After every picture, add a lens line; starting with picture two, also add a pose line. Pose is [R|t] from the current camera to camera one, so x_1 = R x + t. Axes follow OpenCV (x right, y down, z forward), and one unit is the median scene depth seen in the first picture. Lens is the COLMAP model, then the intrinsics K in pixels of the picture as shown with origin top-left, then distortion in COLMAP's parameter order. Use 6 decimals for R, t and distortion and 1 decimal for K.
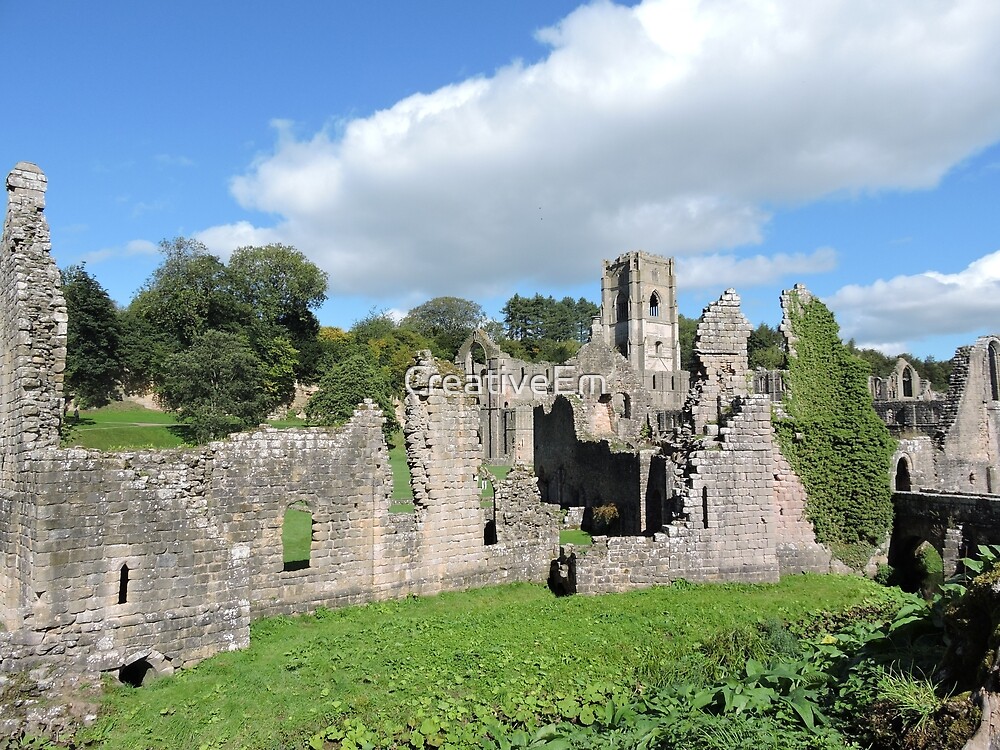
lens RADIAL K [[768.2, 0, 500.0], [0, 768.2, 375.0], [0, 0, 1]] dist [-0.002483, 0.000888]
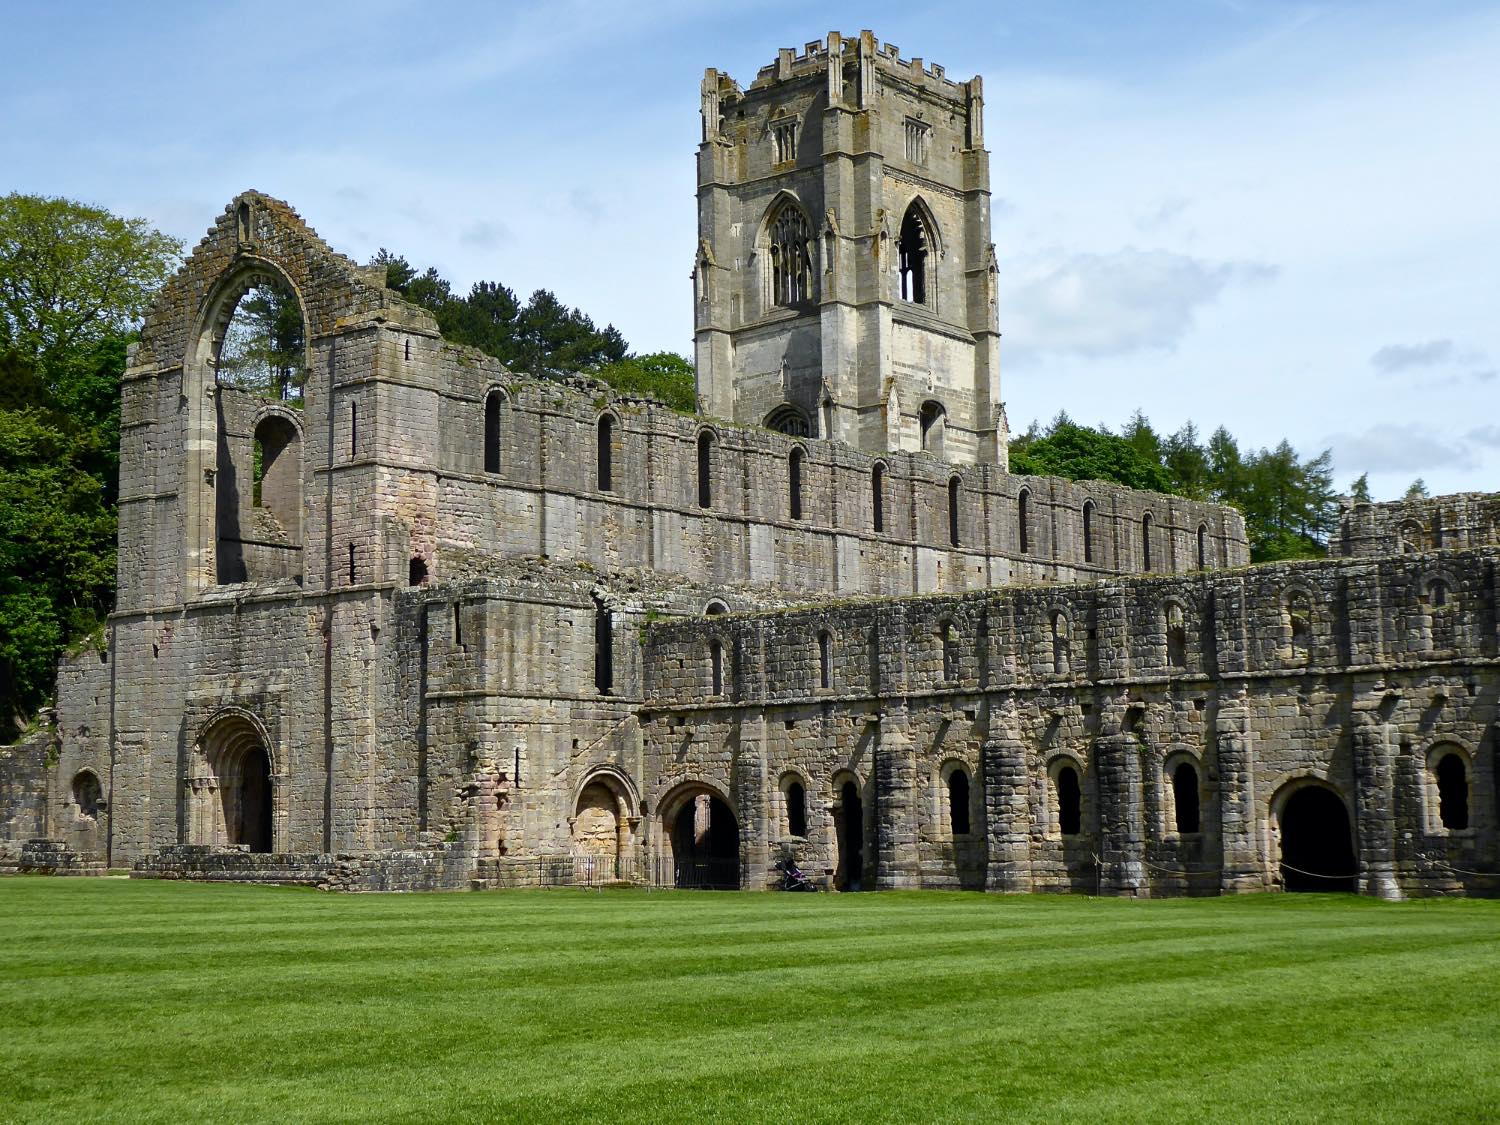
lens RADIAL K [[2159.4, 0, 750.0], [0, 2159.4, 562.5], [0, 0, 1]] dist [0.008055, -0.013025]
pose [[0.956808, 0.025432, 0.289607, -0.068322], [-0.008066, 0.998105, -0.061001, 0.068424], [-0.290609, 0.056030, 0.955200, 0.469351]]
